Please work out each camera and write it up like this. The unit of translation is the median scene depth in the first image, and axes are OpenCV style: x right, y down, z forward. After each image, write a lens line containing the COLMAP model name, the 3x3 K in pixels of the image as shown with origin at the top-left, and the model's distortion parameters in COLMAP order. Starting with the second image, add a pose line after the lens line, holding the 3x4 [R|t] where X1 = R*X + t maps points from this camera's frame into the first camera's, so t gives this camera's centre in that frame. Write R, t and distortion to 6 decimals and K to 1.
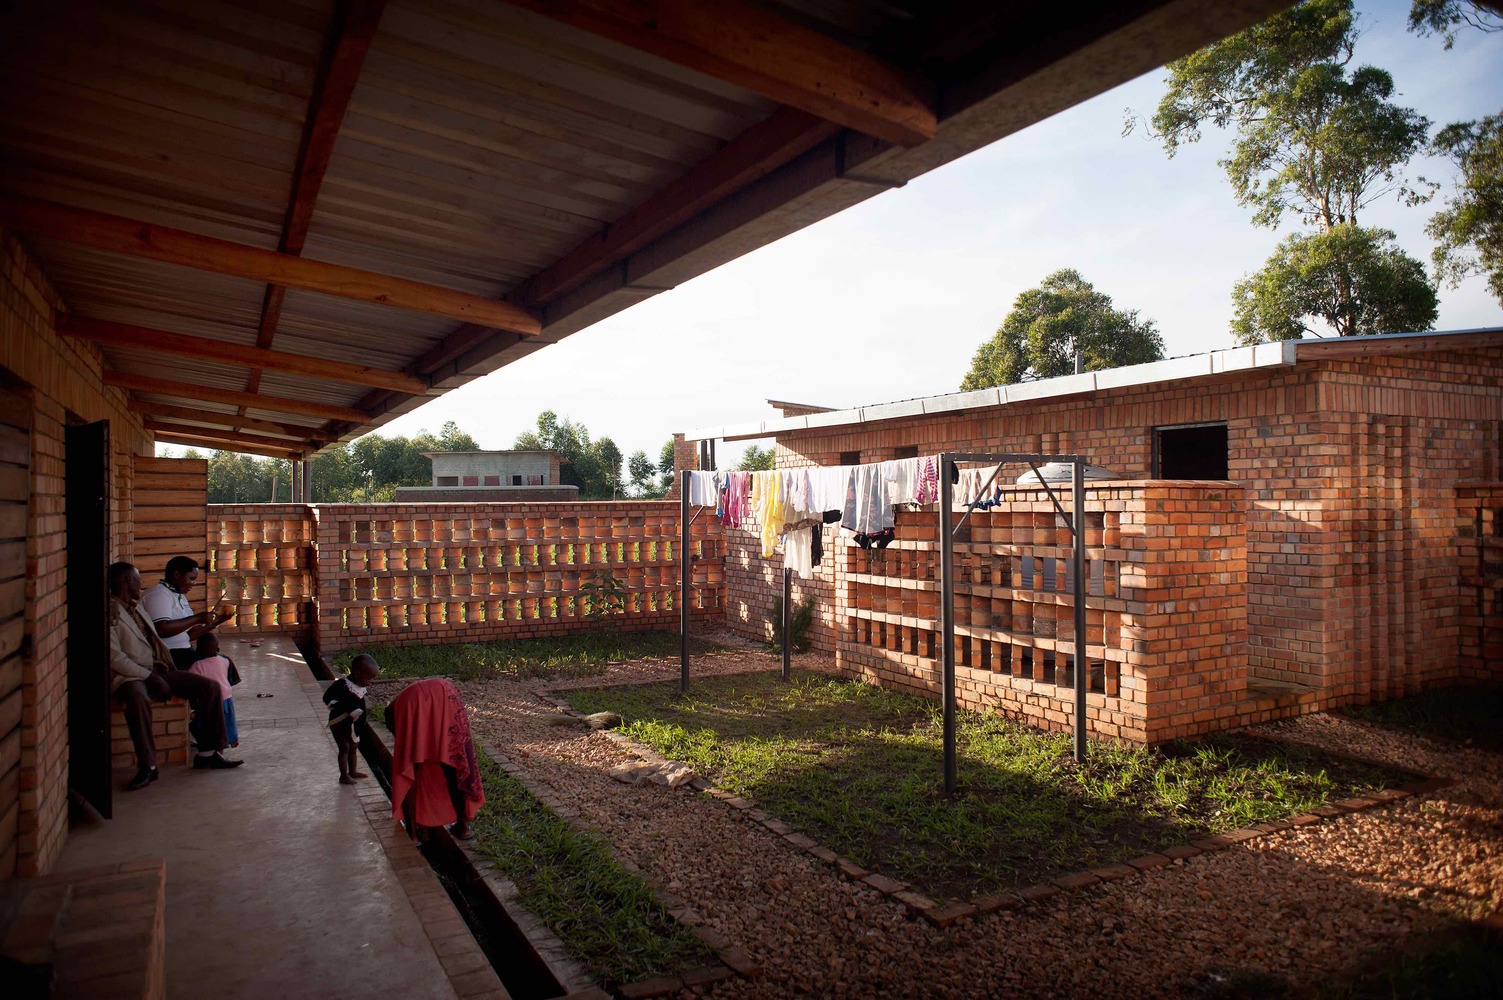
lens RADIAL K [[1016.5, 0, 750.8], [0, 1016.5, 492.7], [0, 0, 1]] dist [-0.086394, 0.074540]
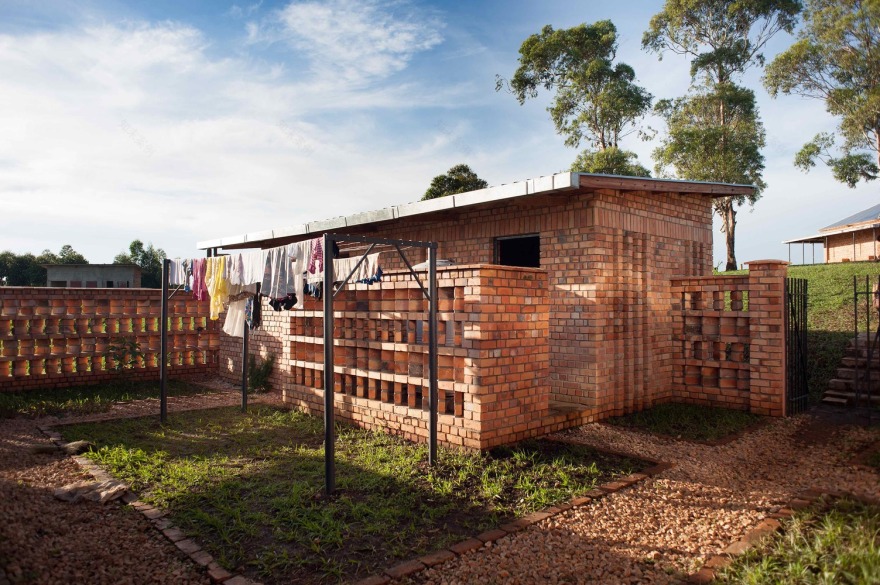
lens RADIAL K [[587.2, 0, 440.0], [0, 587.2, 292.5], [0, 0, 1]] dist [-0.089100, 0.076292]
pose [[0.968490, 0.013378, 0.248694, 0.114824], [-0.009337, 0.999805, -0.017419, 0.038203], [-0.248878, 0.014548, 0.968426, 0.184620]]
